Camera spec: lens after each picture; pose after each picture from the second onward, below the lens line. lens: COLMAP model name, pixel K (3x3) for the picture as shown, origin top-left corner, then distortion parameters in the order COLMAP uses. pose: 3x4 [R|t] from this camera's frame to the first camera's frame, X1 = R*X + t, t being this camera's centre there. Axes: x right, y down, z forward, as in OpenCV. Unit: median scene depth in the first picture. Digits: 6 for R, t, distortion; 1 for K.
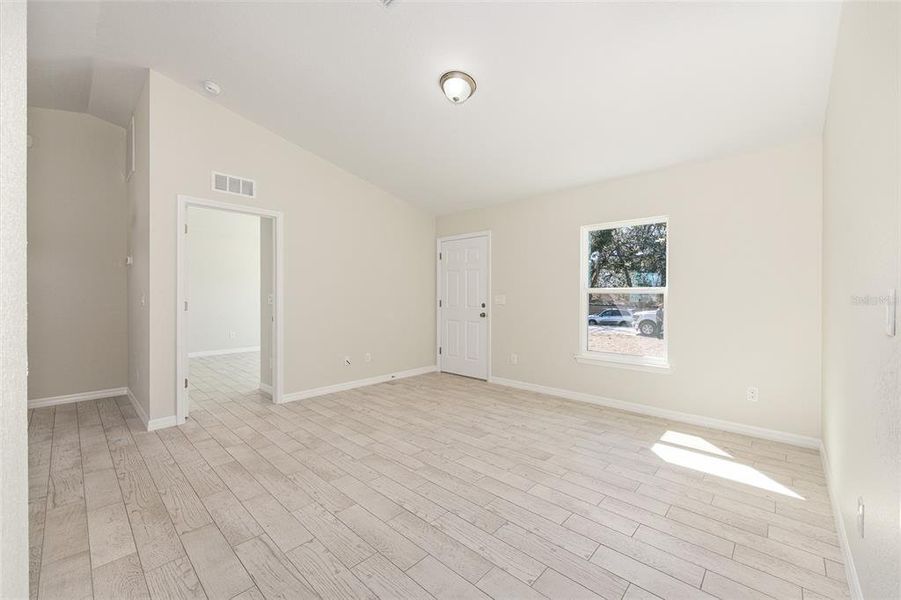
lens RADIAL K [[361.4, 0, 450.1], [0, 361.4, 300.8], [0, 0, 1]] dist [-0.003465, 0.000876]
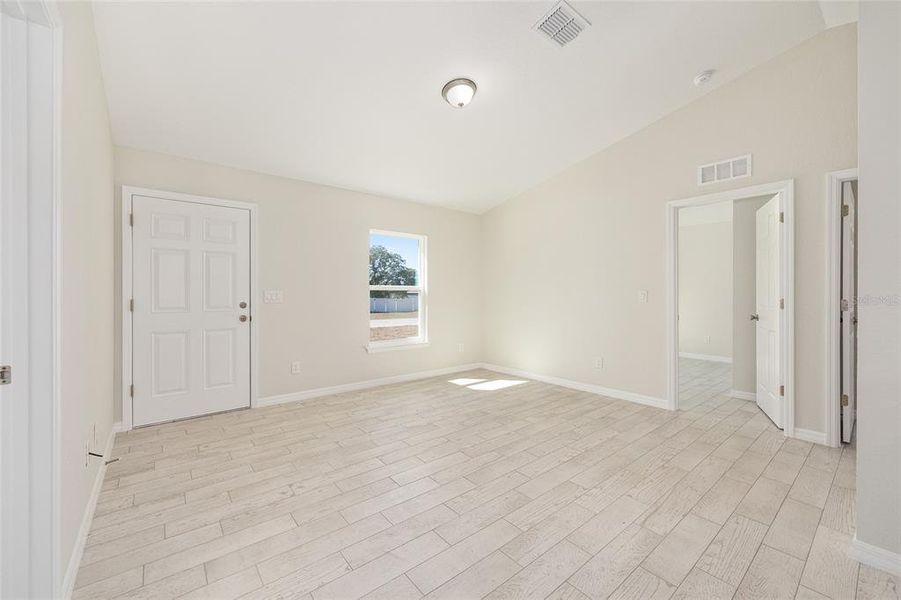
lens RADIAL K [[361.4, 0, 456.8], [0, 361.4, 296.8], [0, 0, 1]] dist [-0.003465, 0.000876]
pose [[0.124434, -0.009831, 0.992179, -0.781307], [0.011698, 0.999896, 0.008440, -0.006971], [-0.992159, 0.010556, 0.124536, 0.671257]]
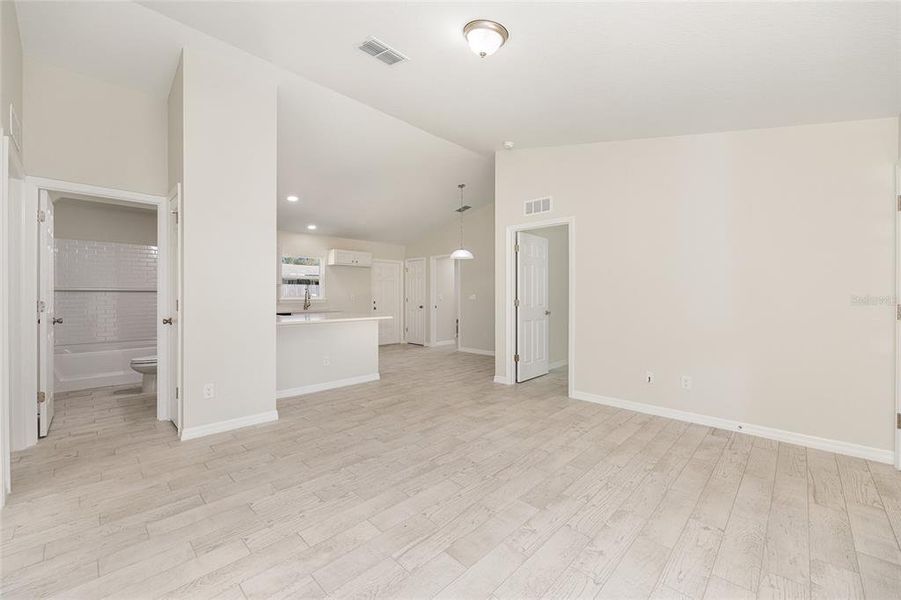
lens RADIAL K [[361.4, 0, 451.5], [0, 361.4, 296.8], [0, 0, 1]] dist [-0.003465, 0.000876]
pose [[-0.024037, -0.000364, -0.999711, 0.637836], [-0.013633, 0.999907, -0.000036, -0.005028], [0.999618, 0.013628, -0.024039, 0.723550]]
